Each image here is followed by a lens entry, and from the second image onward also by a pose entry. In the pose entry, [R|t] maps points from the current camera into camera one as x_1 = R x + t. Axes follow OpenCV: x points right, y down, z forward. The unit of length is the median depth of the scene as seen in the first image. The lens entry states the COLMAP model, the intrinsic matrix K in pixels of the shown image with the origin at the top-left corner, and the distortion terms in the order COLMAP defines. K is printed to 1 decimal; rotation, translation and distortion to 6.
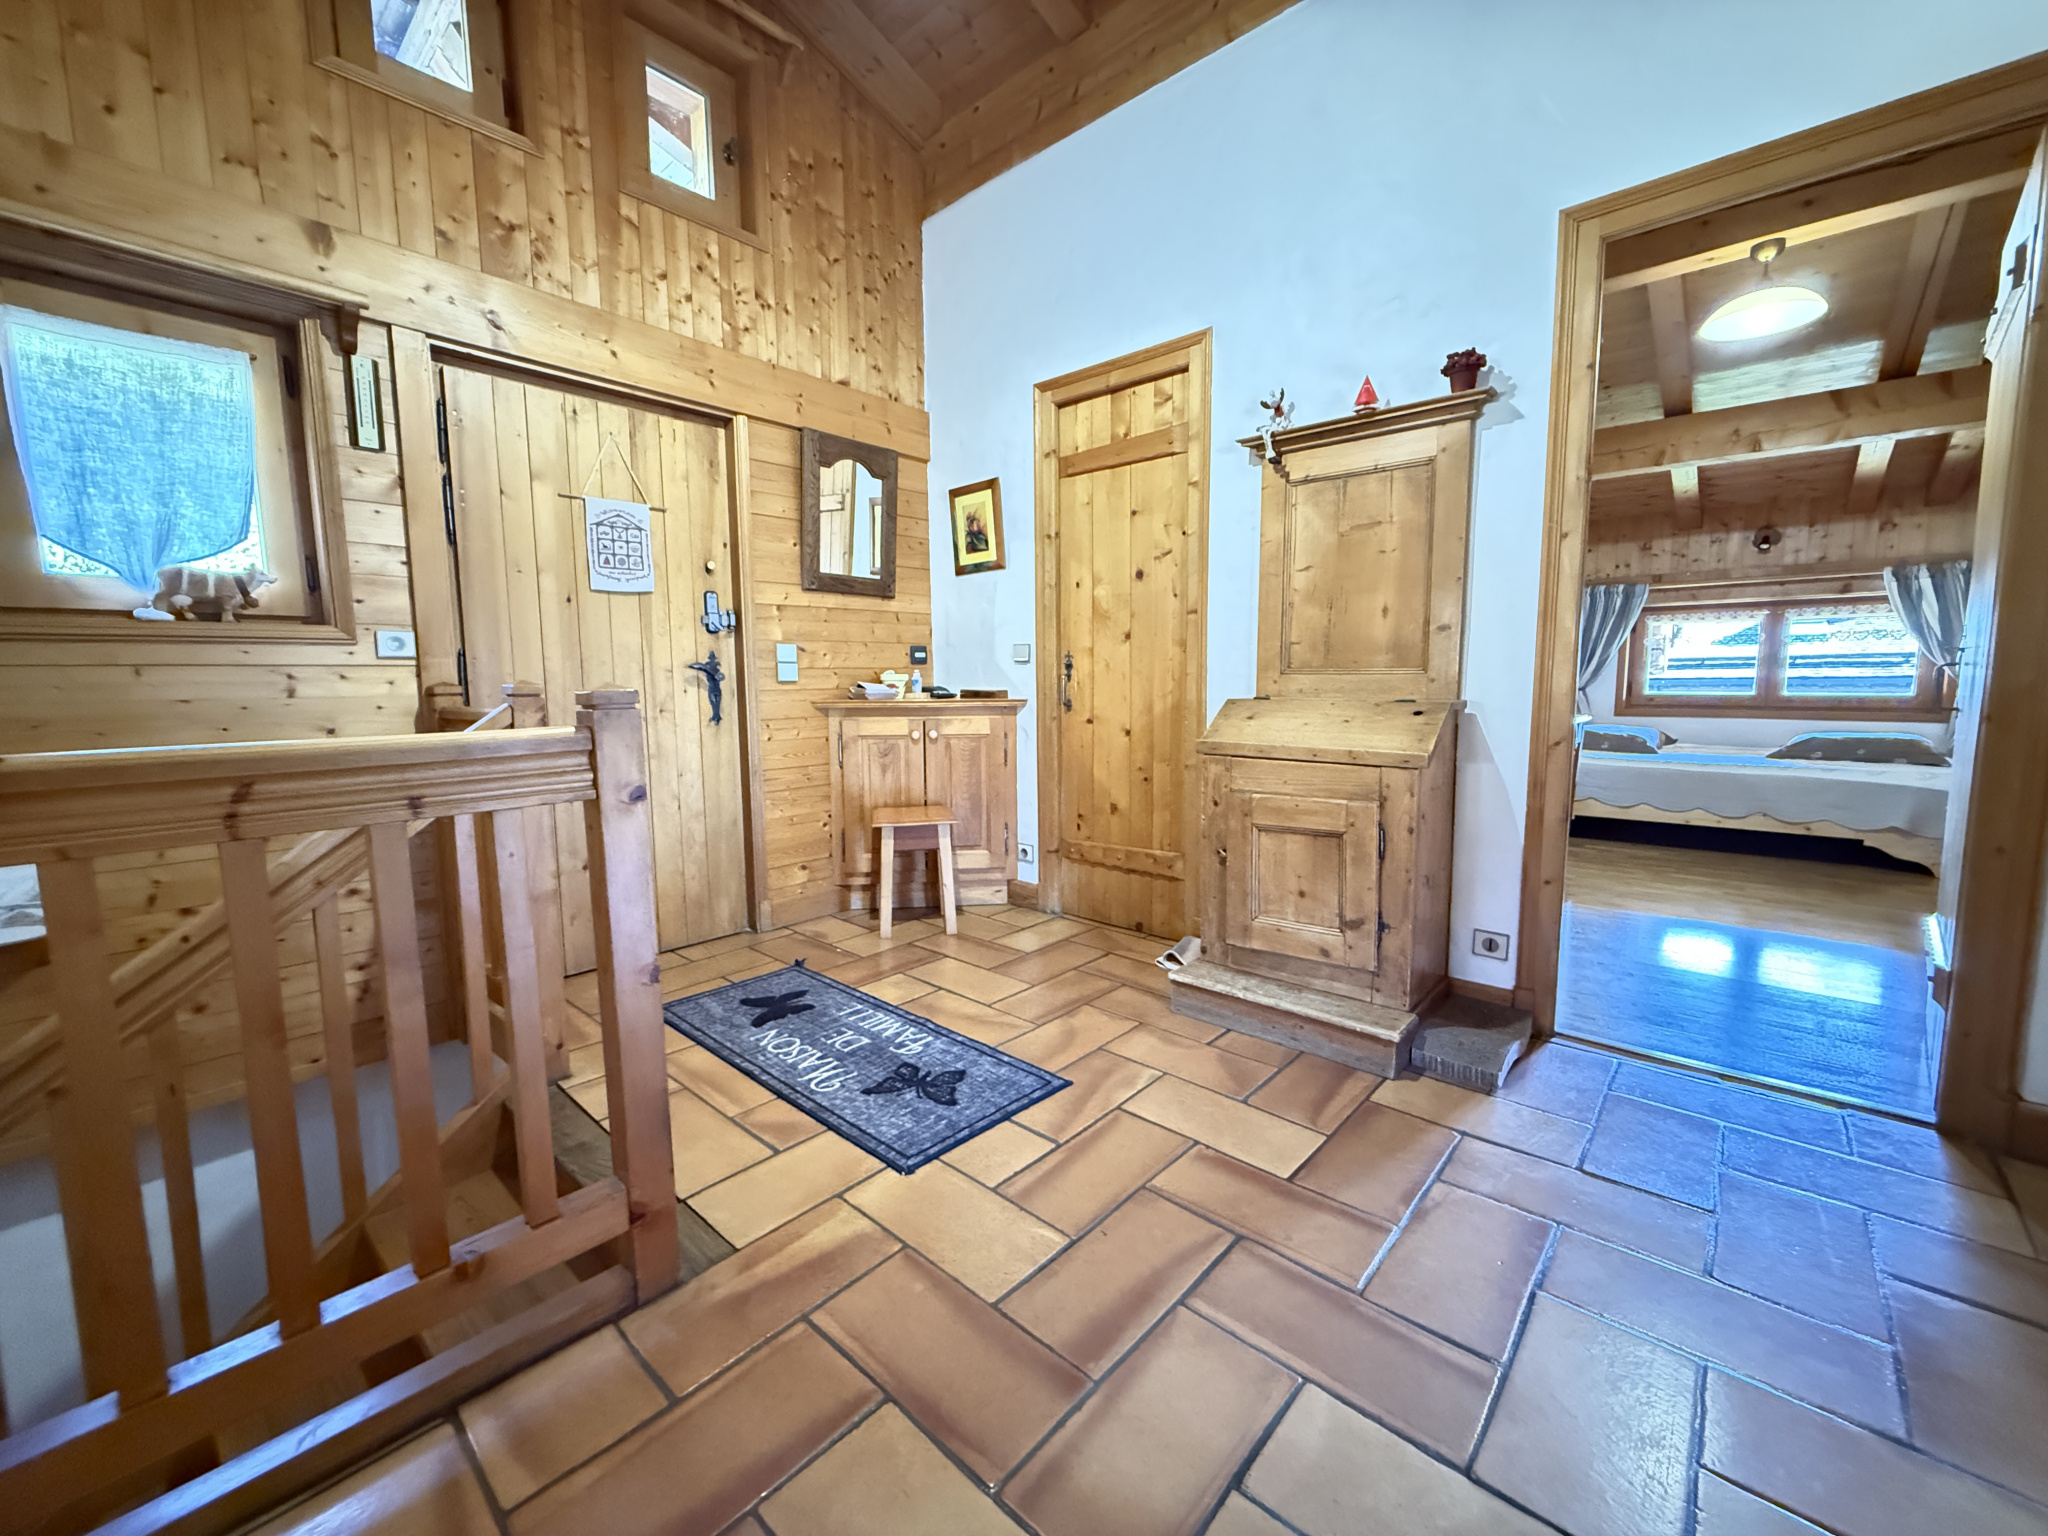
lens RADIAL K [[817.9, 0, 1022.9], [0, 817.9, 764.1], [0, 0, 1]] dist [0.000547, 0.000231]
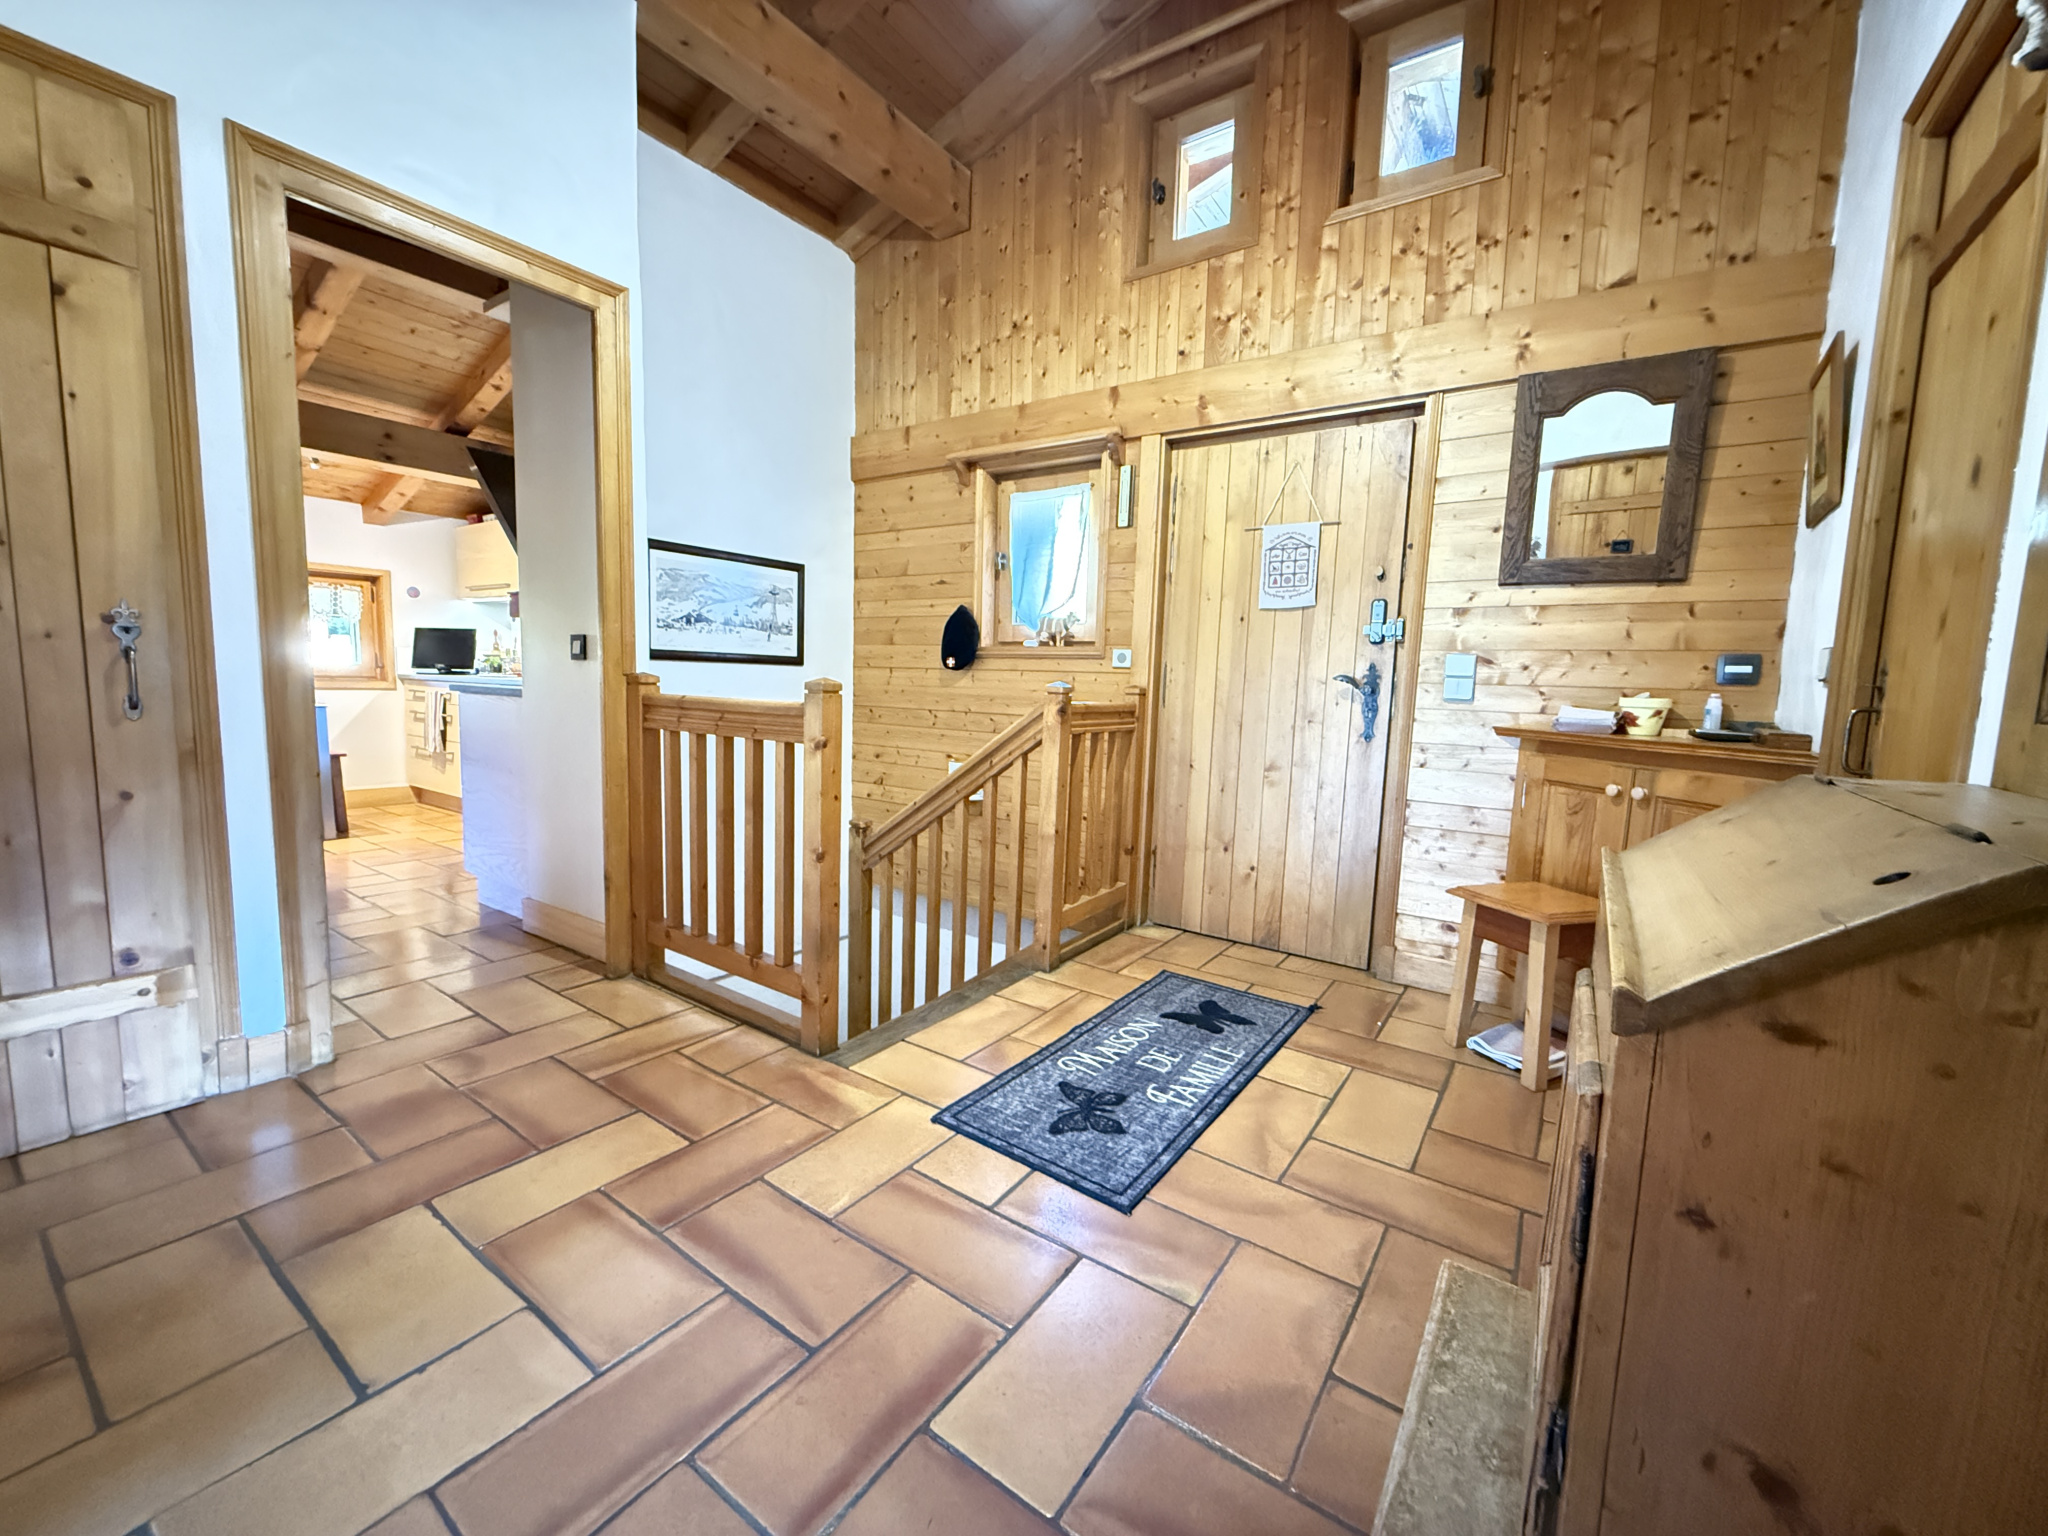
lens RADIAL K [[817.9, 0, 1022.9], [0, 817.9, 764.1], [0, 0, 1]] dist [0.000547, 0.000231]
pose [[0.123161, 0.116916, -0.985476, 0.664825], [-0.139404, 0.985228, 0.099465, -0.081001], [0.982547, 0.125129, 0.137640, 0.648209]]
